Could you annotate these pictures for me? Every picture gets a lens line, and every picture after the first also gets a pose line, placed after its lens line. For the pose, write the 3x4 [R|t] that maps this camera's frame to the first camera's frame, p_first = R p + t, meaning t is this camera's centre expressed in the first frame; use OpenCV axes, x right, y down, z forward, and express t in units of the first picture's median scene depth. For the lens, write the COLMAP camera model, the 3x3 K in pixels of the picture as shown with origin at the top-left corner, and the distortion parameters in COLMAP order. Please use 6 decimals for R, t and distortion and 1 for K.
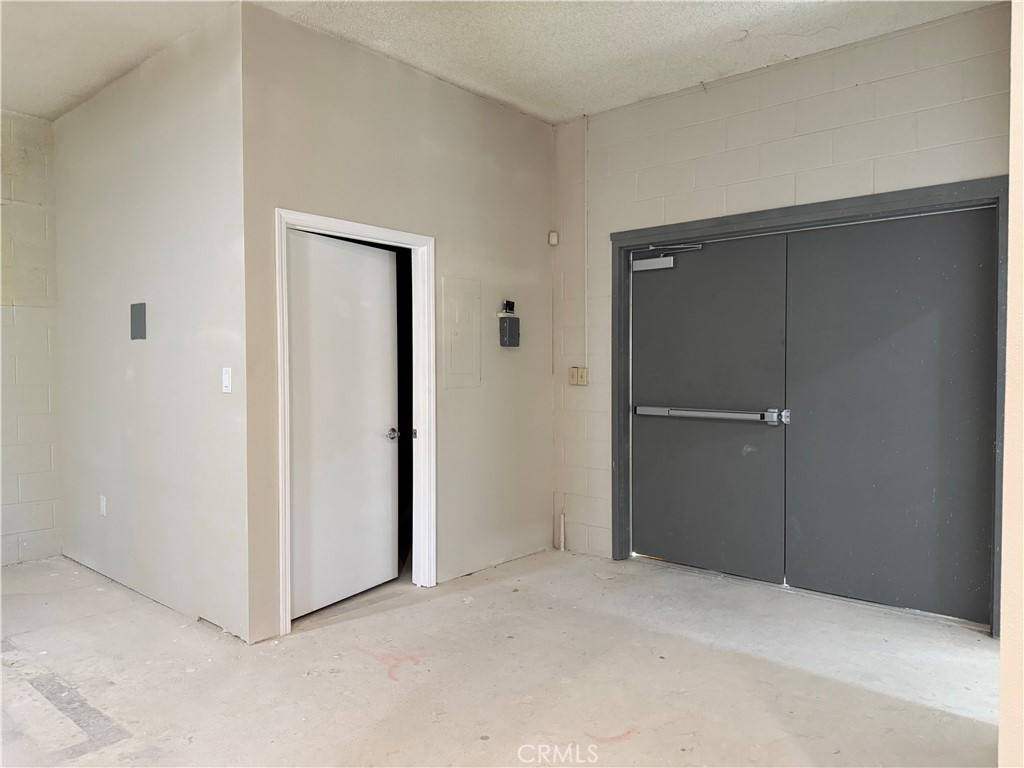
lens RADIAL K [[717.7, 0, 511.4], [0, 717.7, 375.9], [0, 0, 1]] dist [0.062329, -0.069709]
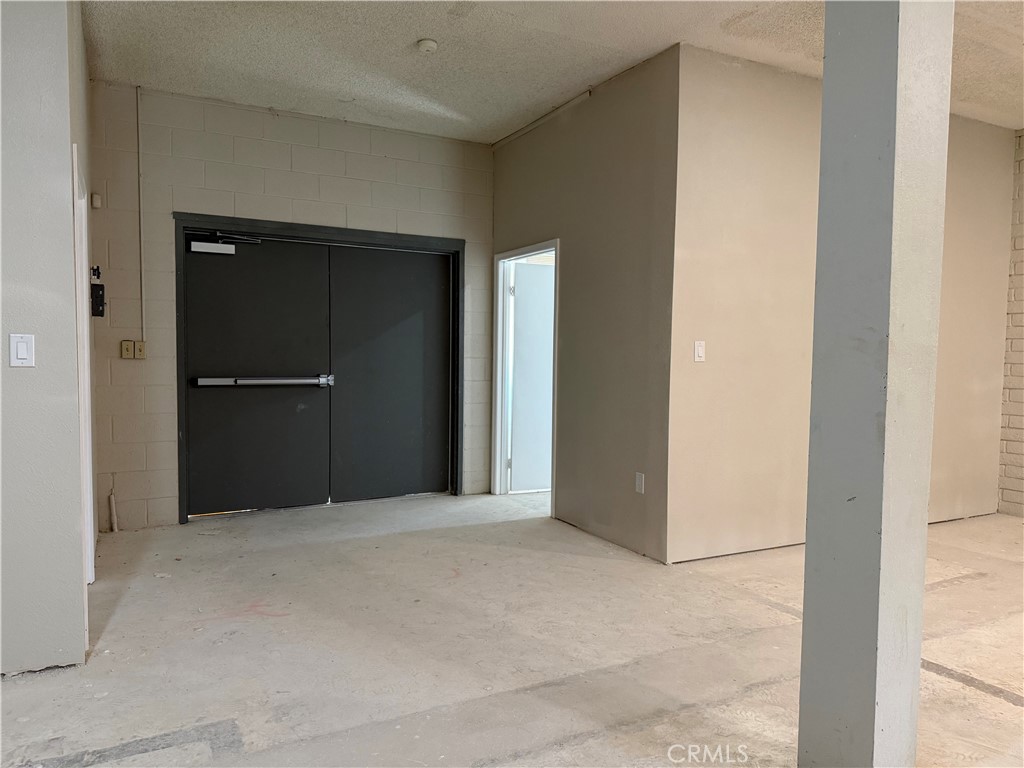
lens RADIAL K [[722.3, 0, 512.0], [0, 722.3, 384.0], [0, 0, 1]] dist [0.050117, -0.061292]
pose [[0.352645, -0.036278, 0.935054, -0.779983], [0.002796, 0.999285, 0.037716, 0.013158], [-0.935753, -0.010686, 0.352494, 0.199475]]
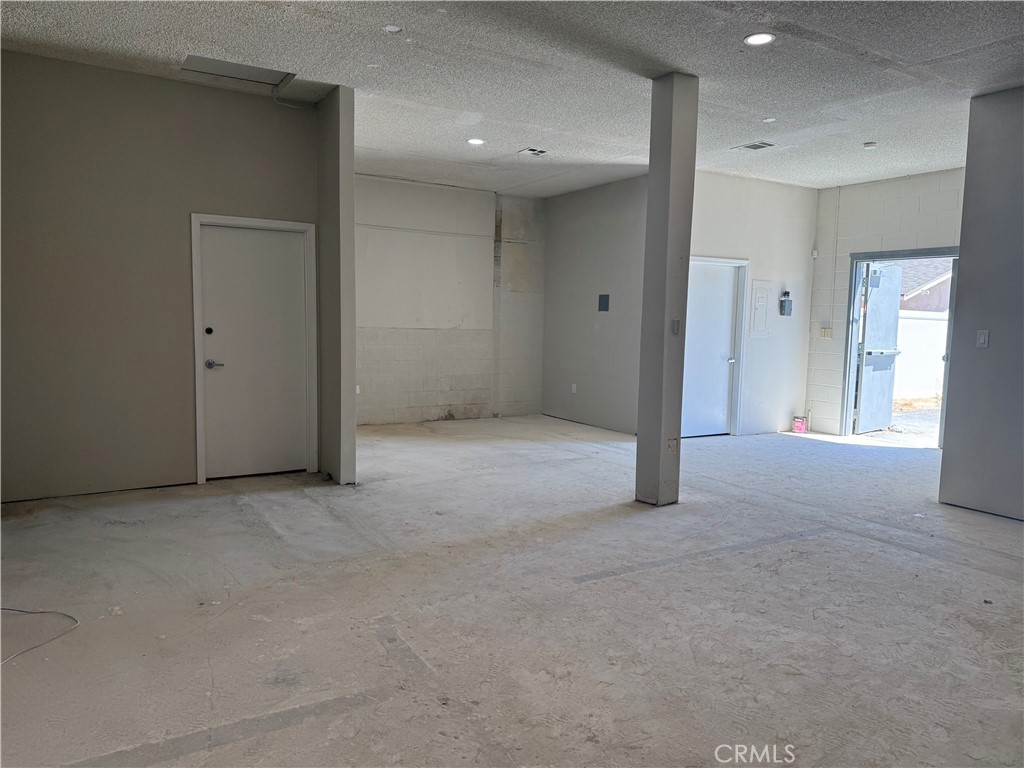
lens RADIAL K [[722.3, 0, 512.0], [0, 722.3, 384.0], [0, 0, 1]] dist [0.050117, -0.061292]
pose [[0.954066, 0.050411, -0.295324, -0.126234], [-0.028537, 0.996551, 0.077917, 0.009401], [0.298233, -0.065911, 0.952215, -1.130003]]
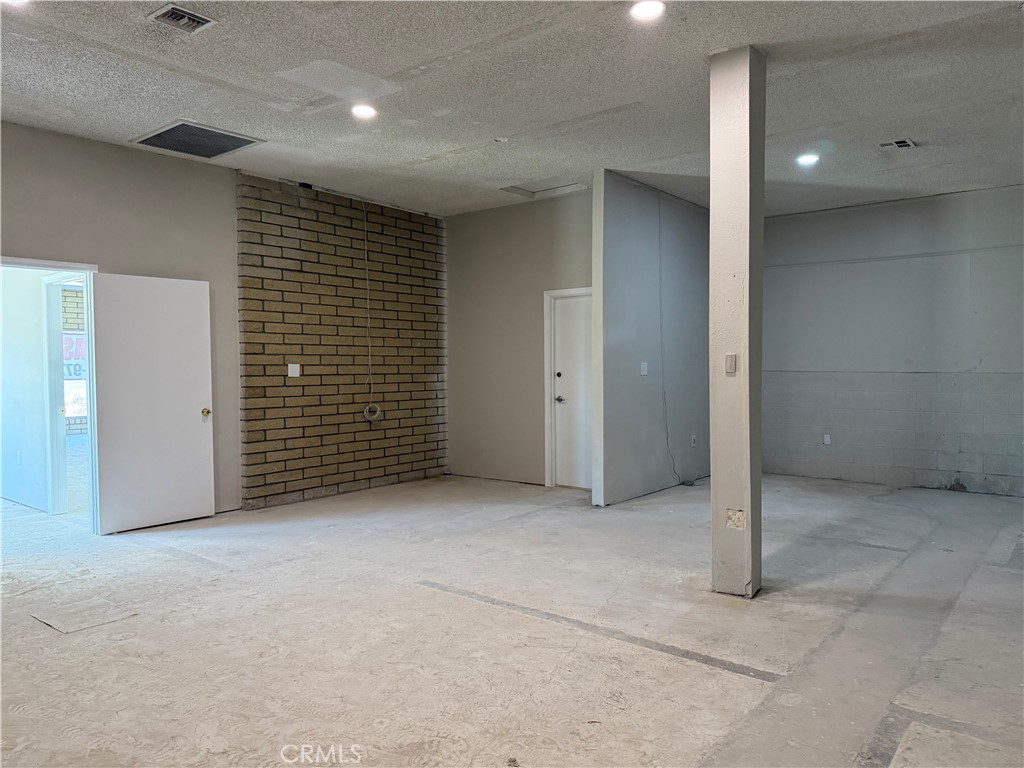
lens RADIAL K [[722.3, 0, 512.0], [0, 722.3, 384.0], [0, 0, 1]] dist [0.050117, -0.061292]
pose [[0.042124, 0.033514, -0.998550, 0.723463], [-0.010804, 0.999394, 0.033086, -0.001651], [0.999054, 0.009394, 0.042461, -0.199197]]
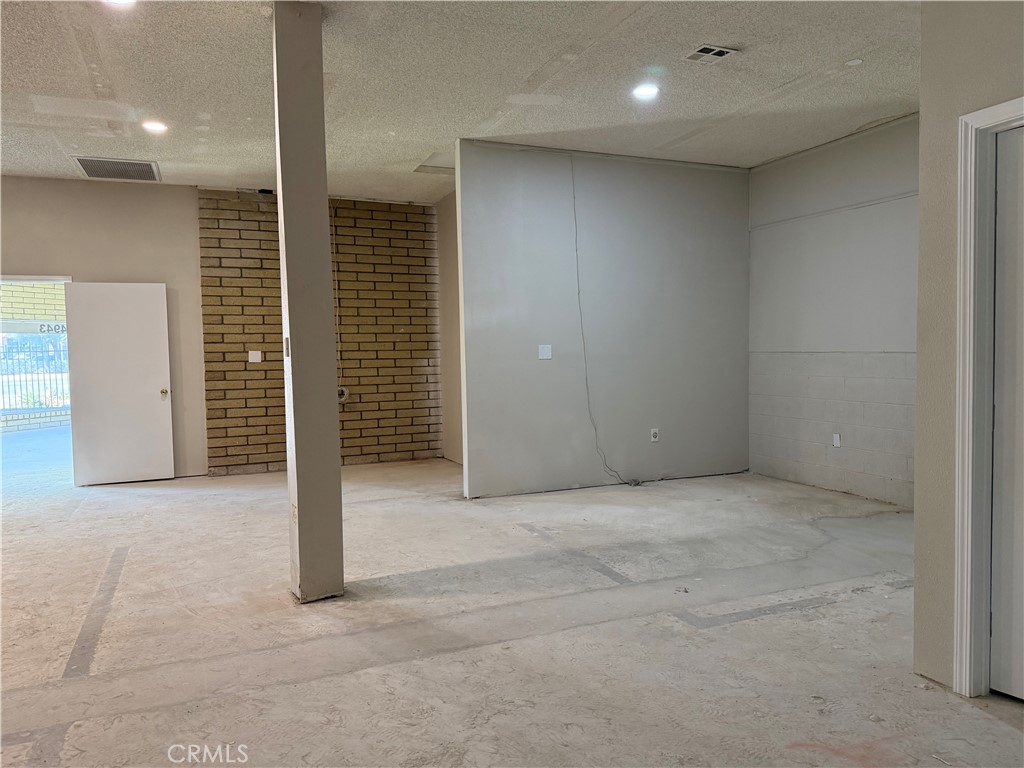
lens RADIAL K [[719.8, 0, 510.2], [0, 719.8, 379.0], [0, 0, 1]] dist [0.041526, -0.064164]
pose [[-0.431152, 0.047902, -0.901007, 0.453703], [0.006588, 0.998730, 0.049945, -0.003824], [0.902255, 0.015599, -0.430920, 0.760371]]
